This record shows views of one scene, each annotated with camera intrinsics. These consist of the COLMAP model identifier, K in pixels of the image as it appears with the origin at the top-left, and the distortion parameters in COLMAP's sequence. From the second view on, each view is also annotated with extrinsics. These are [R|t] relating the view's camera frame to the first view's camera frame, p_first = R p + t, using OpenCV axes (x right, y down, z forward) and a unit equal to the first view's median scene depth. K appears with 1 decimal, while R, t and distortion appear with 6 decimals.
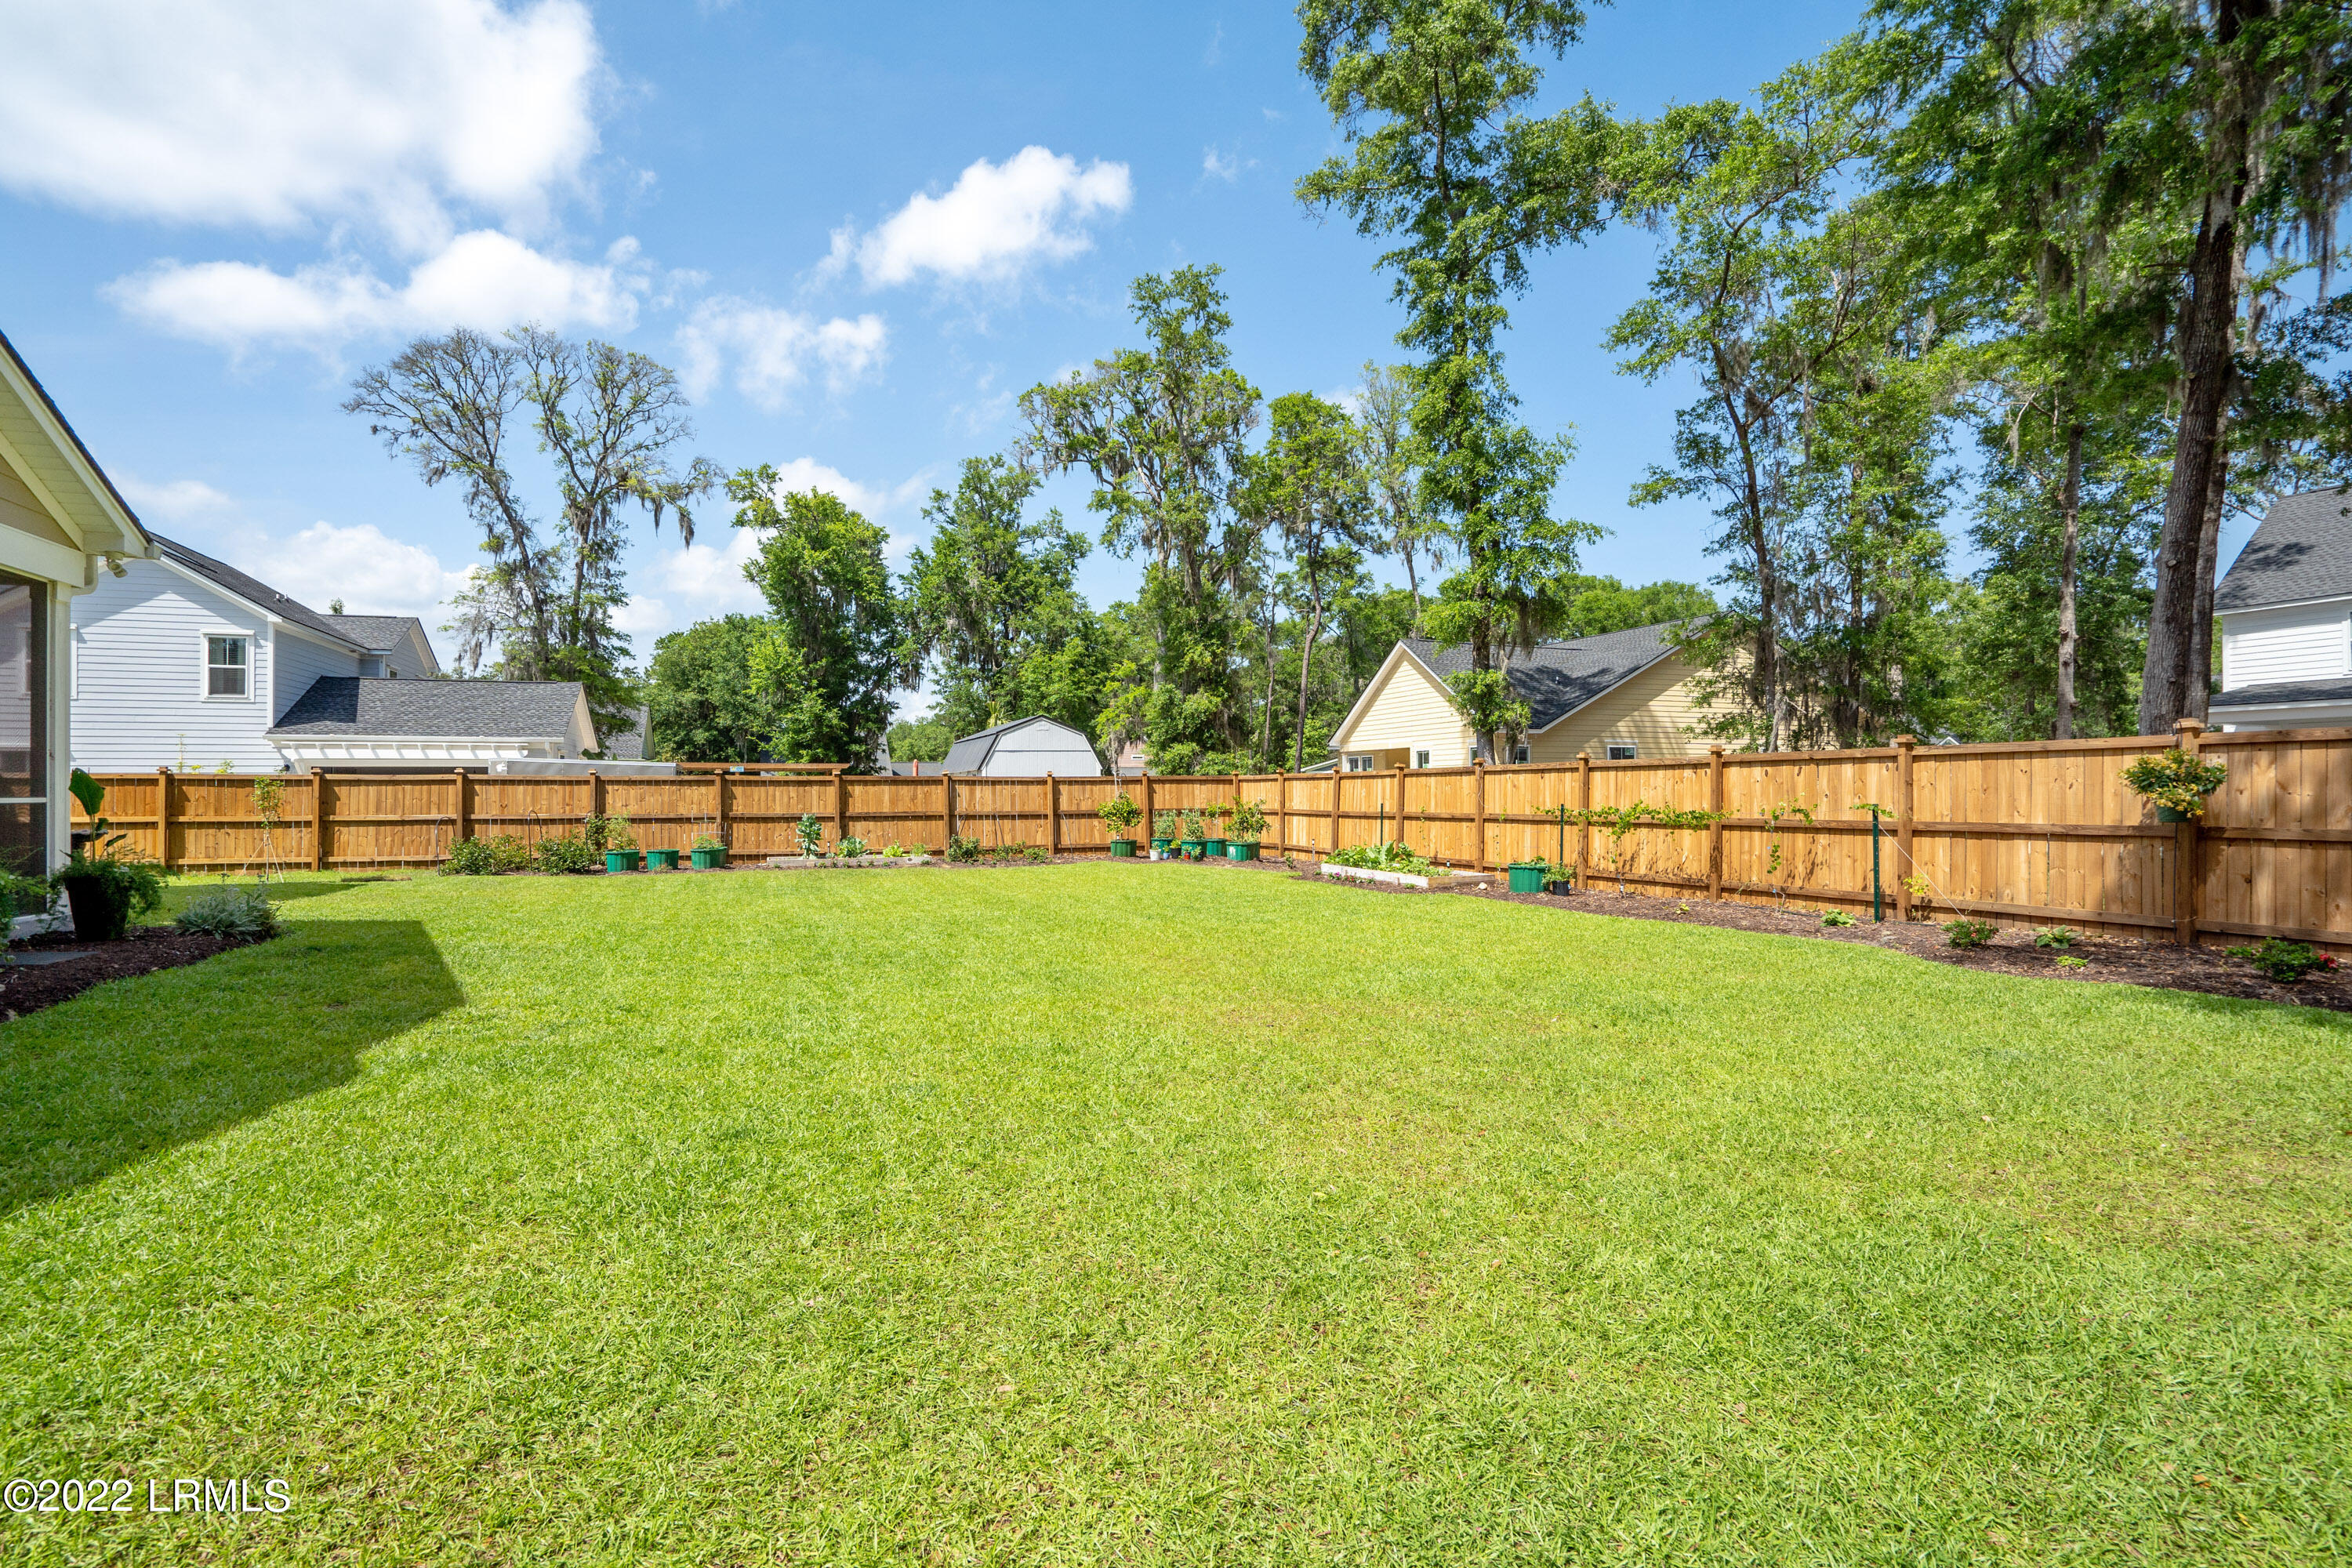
lens RADIAL K [[1083.8, 0, 1159.3], [0, 1083.8, 764.7], [0, 0, 1]] dist [0.003447, 0.001422]
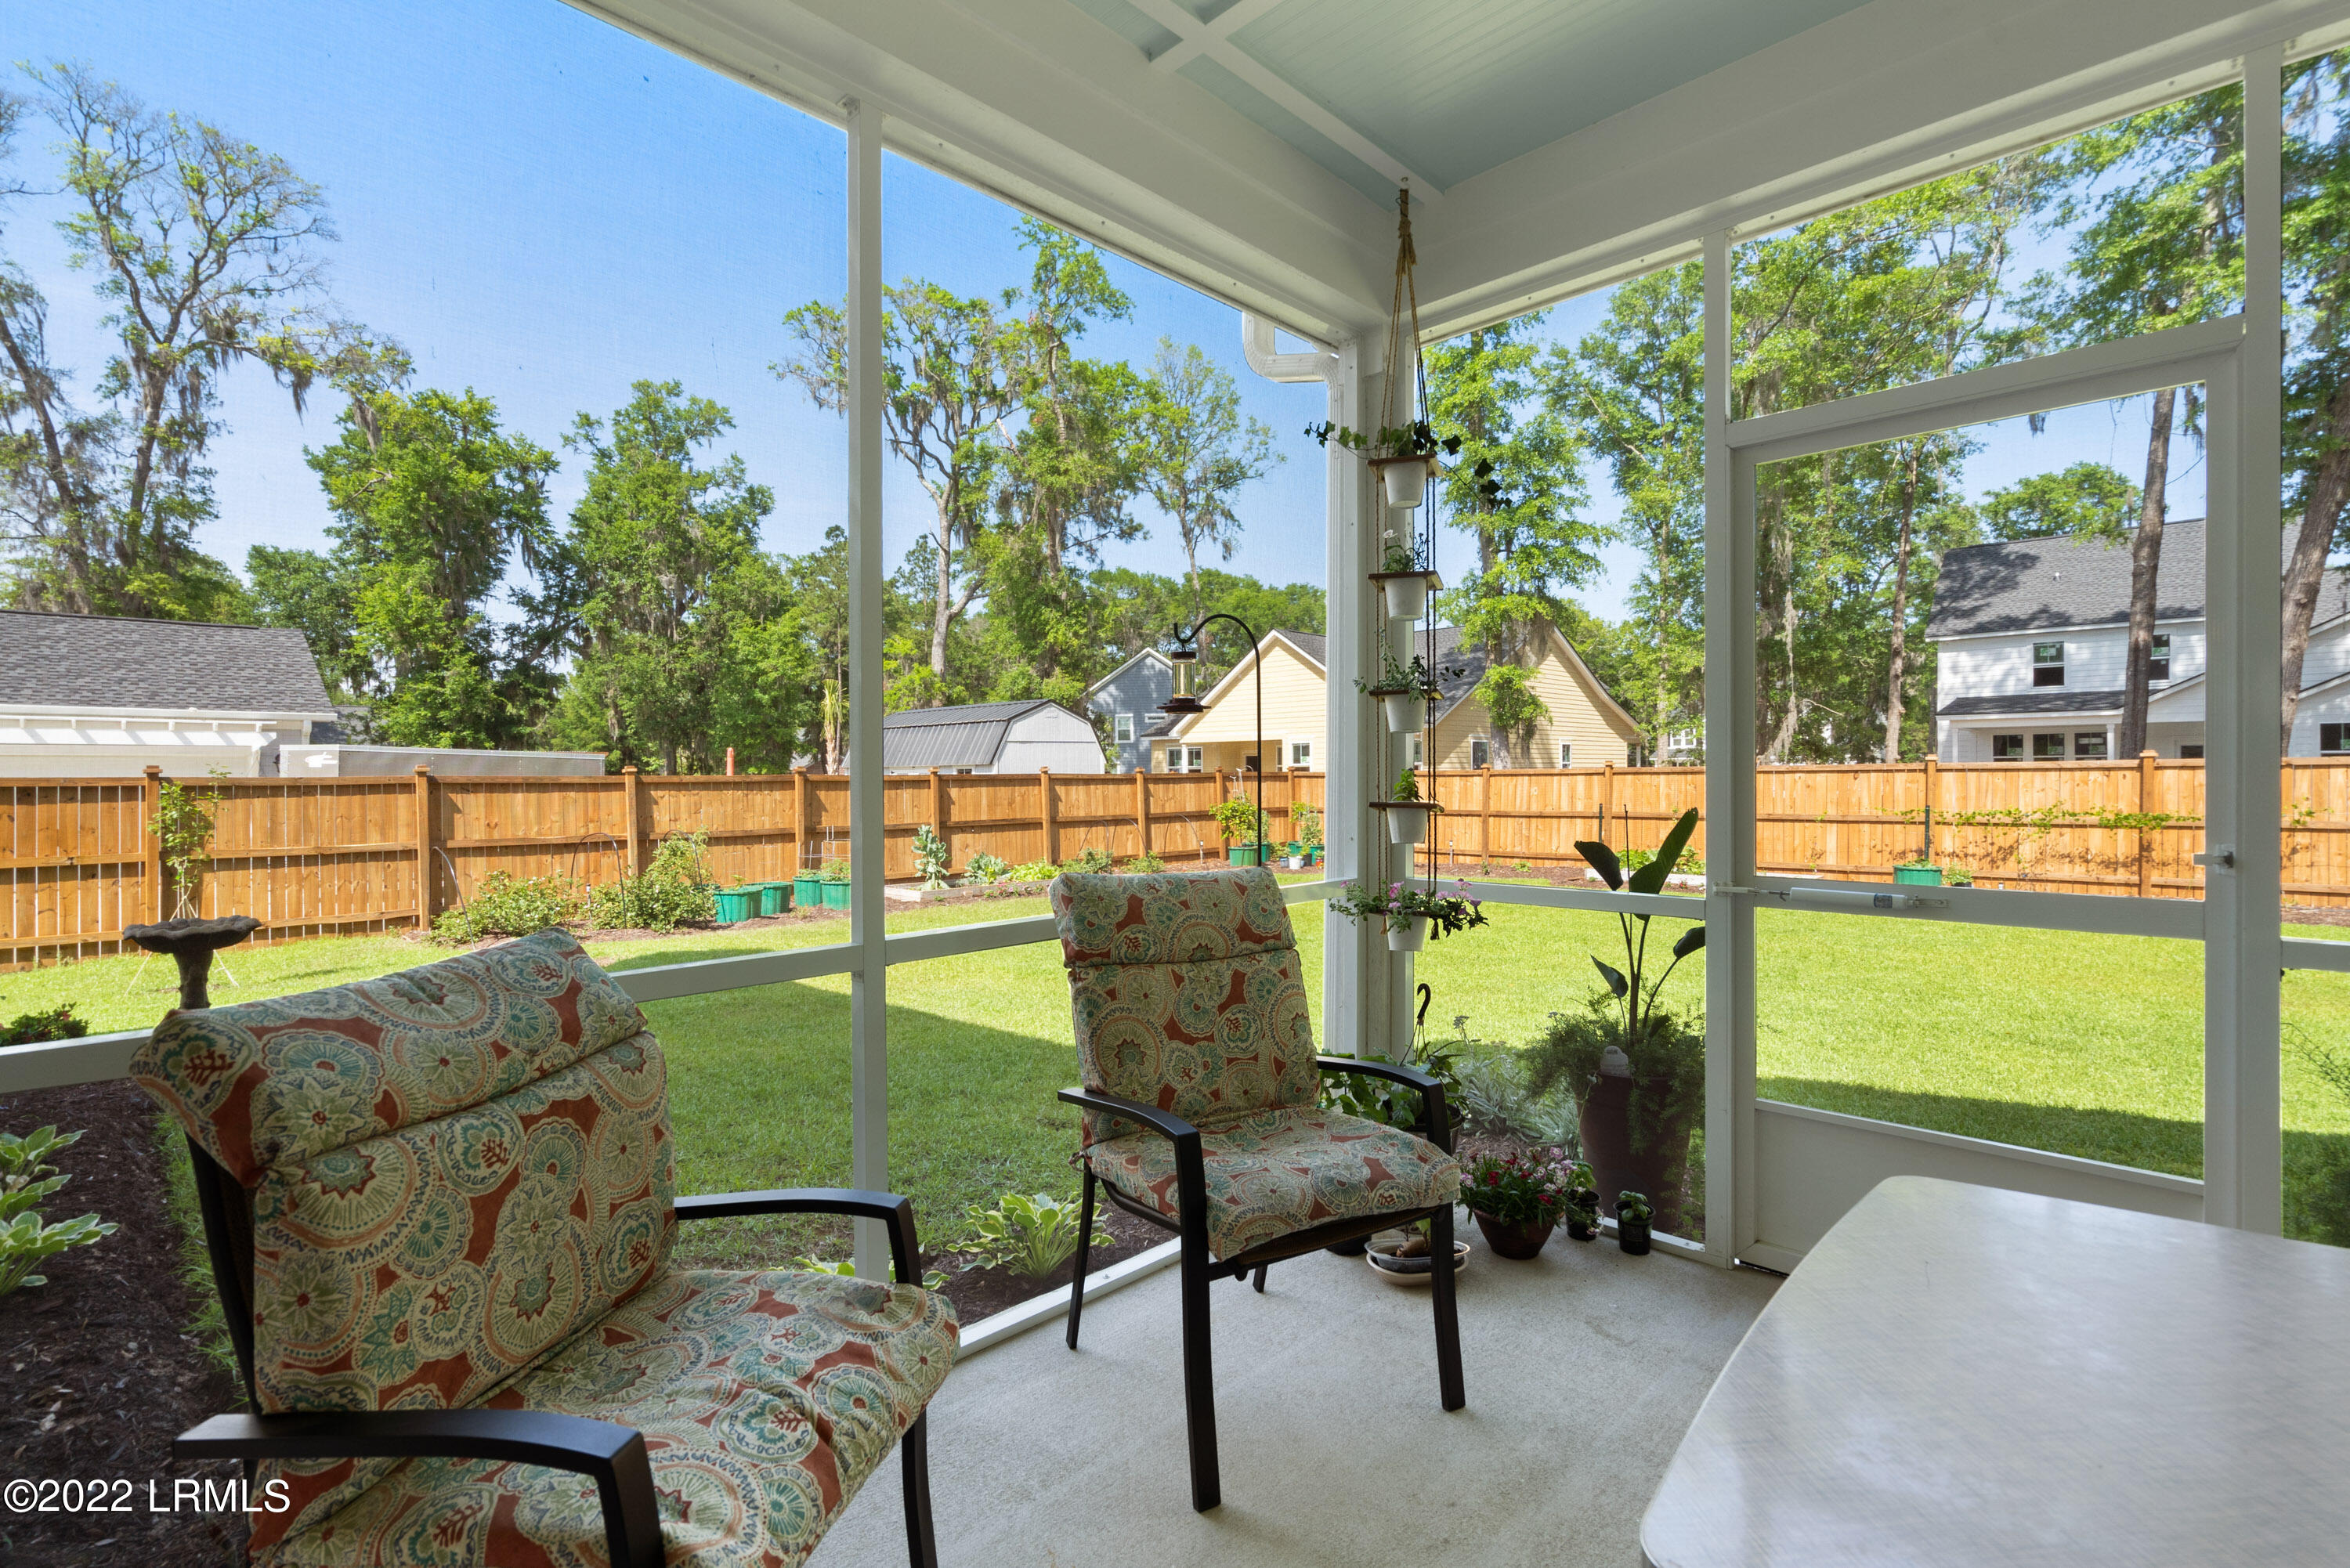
lens RADIAL K [[1082.8, 0, 1181.4], [0, 1082.8, 774.4], [0, 0, 1]] dist [0.003447, 0.001422]
pose [[0.912169, -0.000802, 0.409814, -0.367967], [-0.007108, 0.999817, 0.017777, -0.003201], [-0.409753, -0.019129, 0.911996, 0.204204]]
